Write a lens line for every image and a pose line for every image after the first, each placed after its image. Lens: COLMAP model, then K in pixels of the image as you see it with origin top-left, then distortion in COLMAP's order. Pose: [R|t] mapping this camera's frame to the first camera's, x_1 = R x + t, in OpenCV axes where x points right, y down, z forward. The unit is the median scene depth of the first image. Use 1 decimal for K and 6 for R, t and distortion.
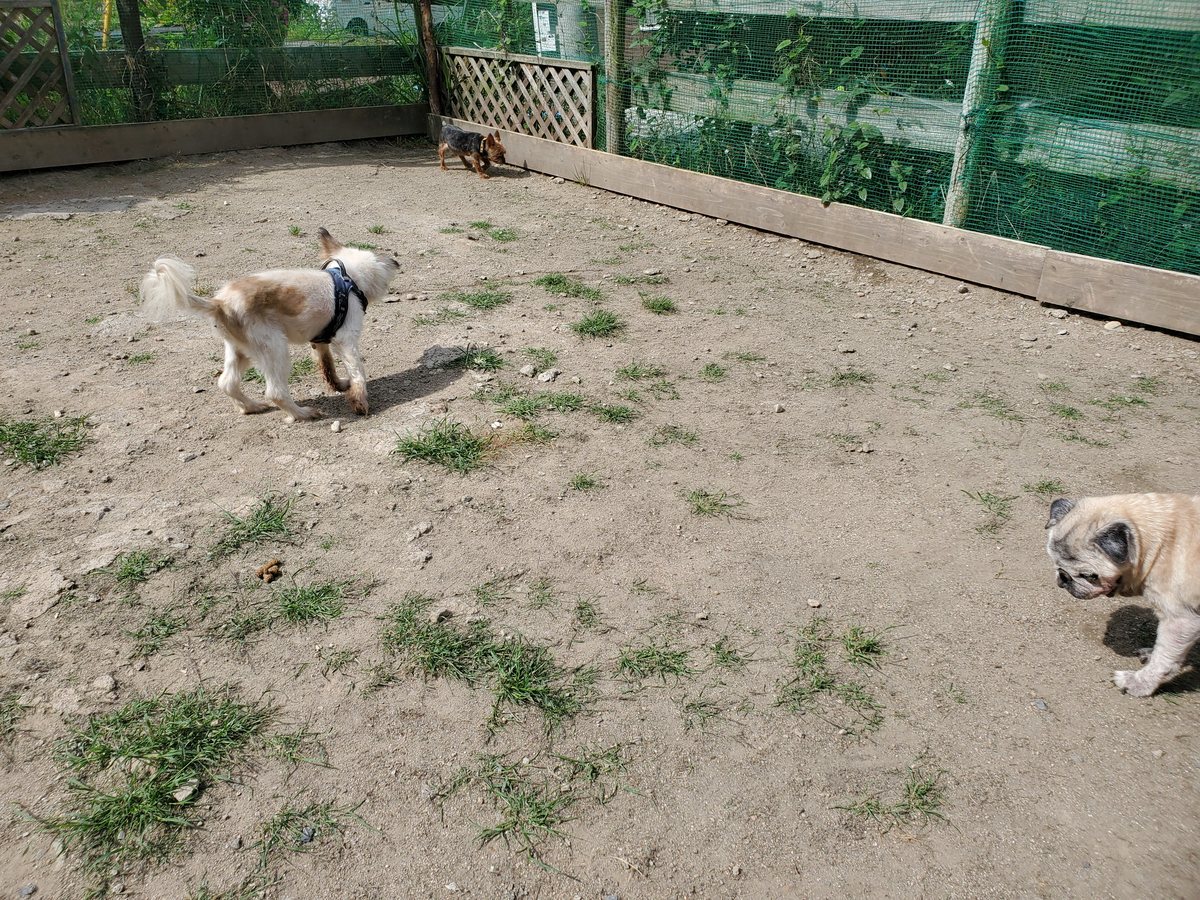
lens RADIAL K [[940.0, 0, 580.9], [0, 940.0, 432.4], [0, 0, 1]] dist [0.027707, 0.006768]
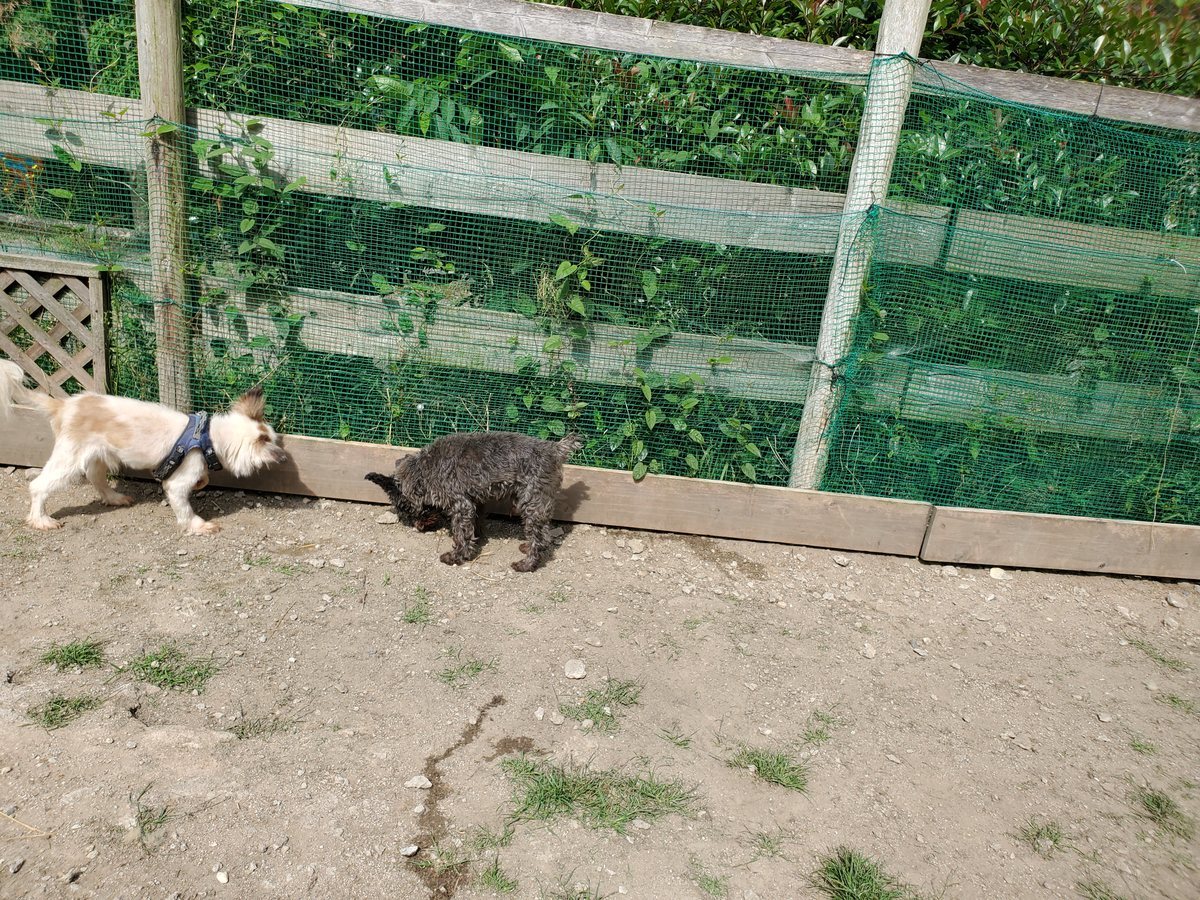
lens RADIAL K [[949.5, 0, 555.5], [0, 949.5, 461.4], [0, 0, 1]] dist [0.029069, -0.004102]
pose [[0.600529, -0.208398, 0.771968, -0.300690], [0.237603, 0.968339, 0.076574, -0.287760], [-0.763485, 0.137438, 0.631032, 0.518636]]
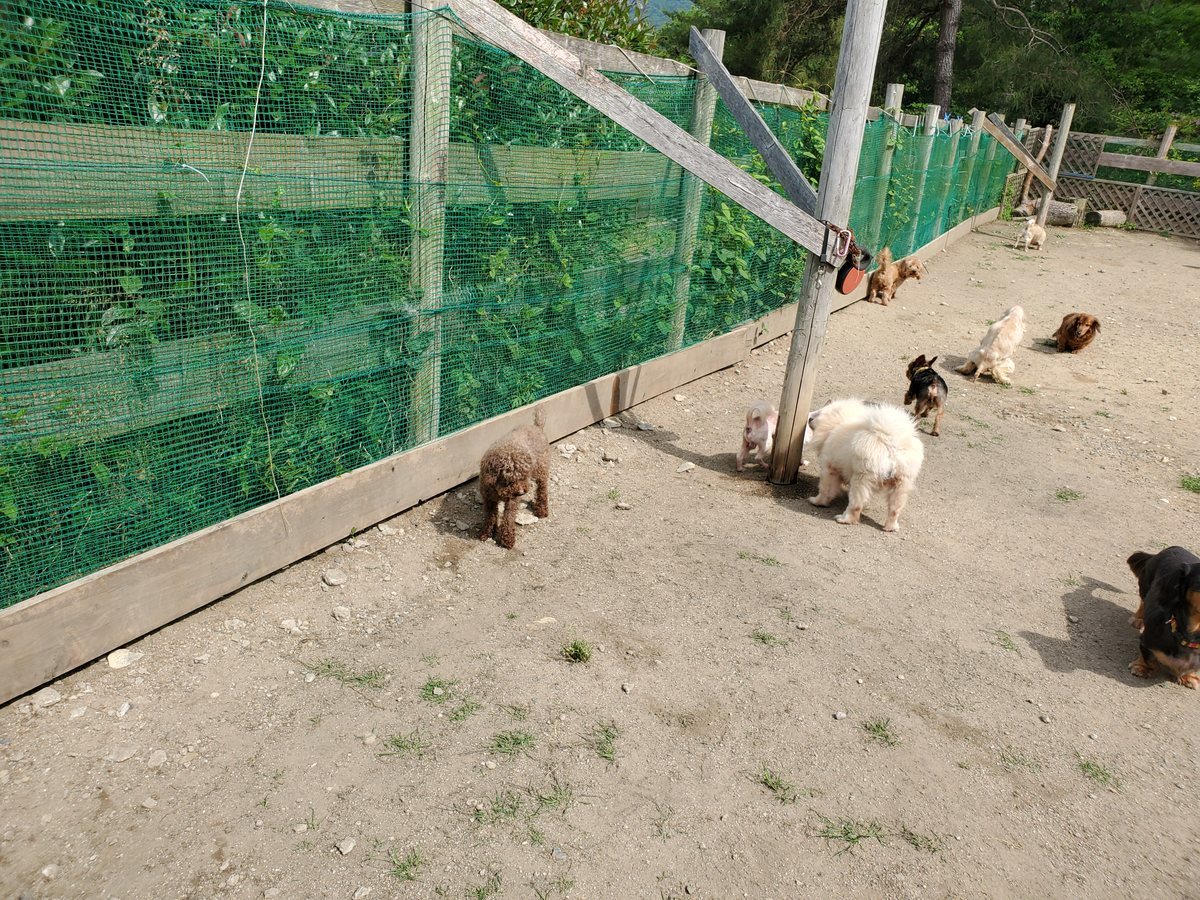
lens RADIAL K [[941.6, 0, 592.1], [0, 941.6, 442.6], [0, 0, 1]] dist [0.025972, -0.006970]
pose [[-0.333261, -0.331523, 0.882627, -0.041187], [0.326128, 0.837820, 0.437833, -0.294609], [-0.884634, 0.433762, -0.171093, 0.552675]]
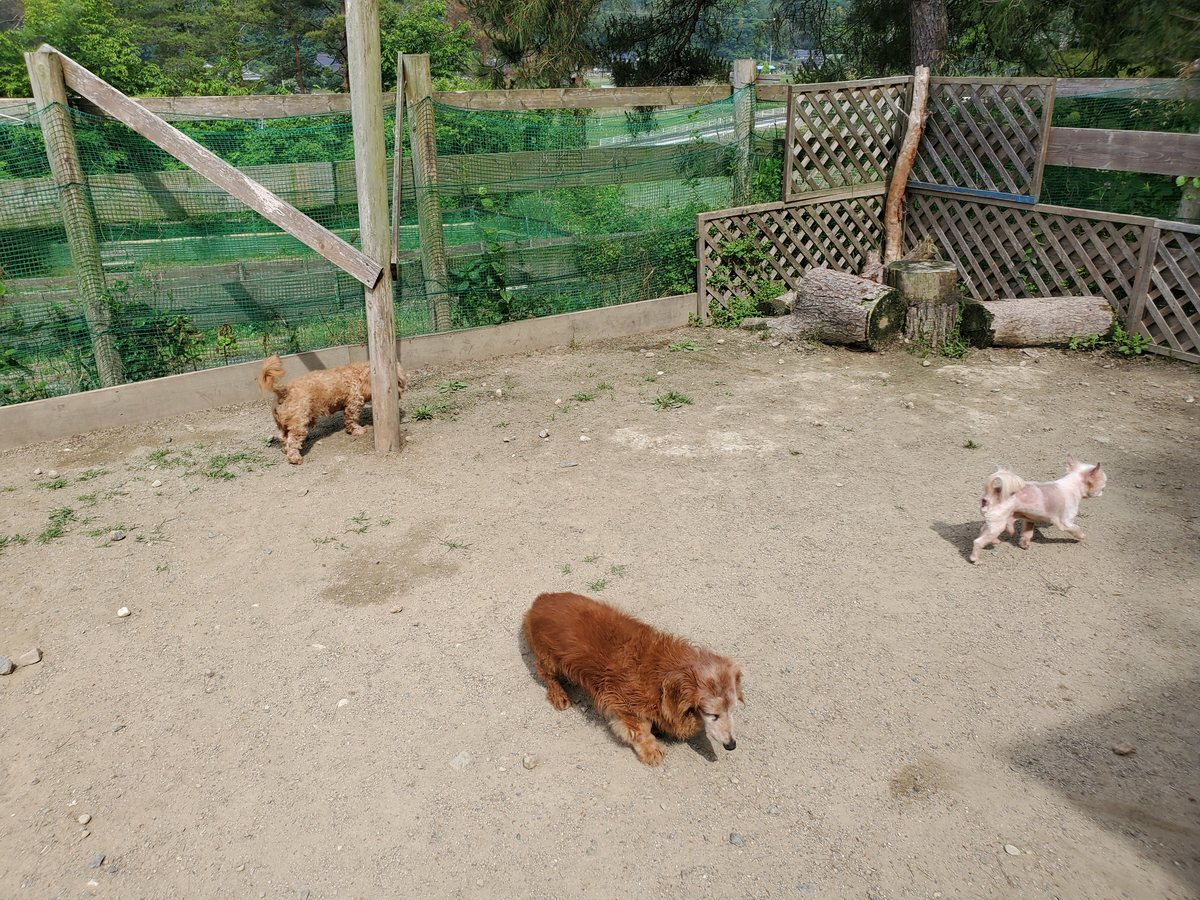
lens RADIAL K [[919.9, 0, 564.7], [0, 919.9, 443.3], [0, 0, 1]] dist [0.000722, -0.006114]
pose [[0.161516, -0.325559, 0.931625, 1.289457], [0.429779, 0.873001, 0.230562, 0.643972], [-0.888371, 0.363154, 0.280922, -1.526606]]
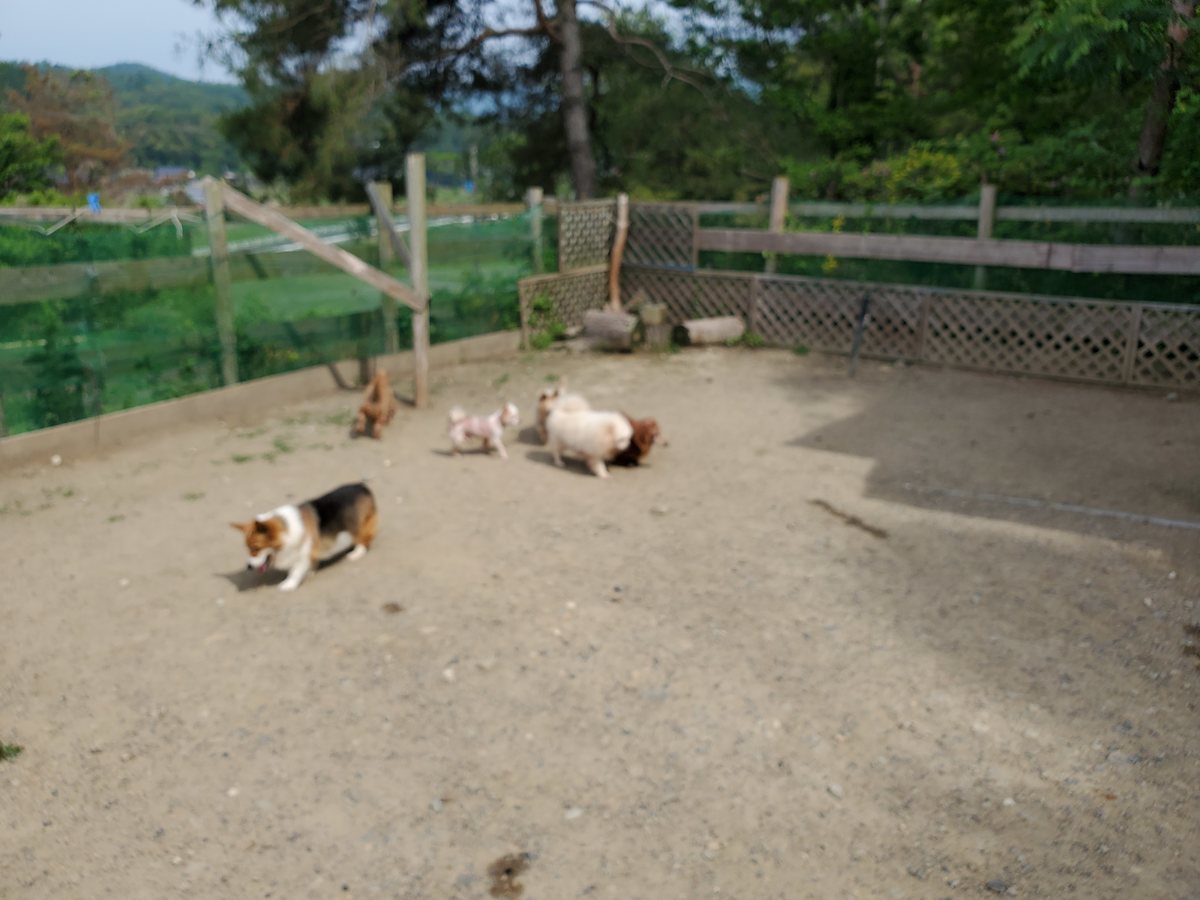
lens RADIAL K [[965.9, 0, 599.1], [0, 965.9, 442.4], [0, 0, 1]] dist [0.023670, -0.083087]
pose [[-0.307485, -0.202994, 0.929649, 0.584172], [0.413879, 0.851195, 0.322755, 0.455686], [-0.856830, 0.484004, -0.177715, -1.114190]]
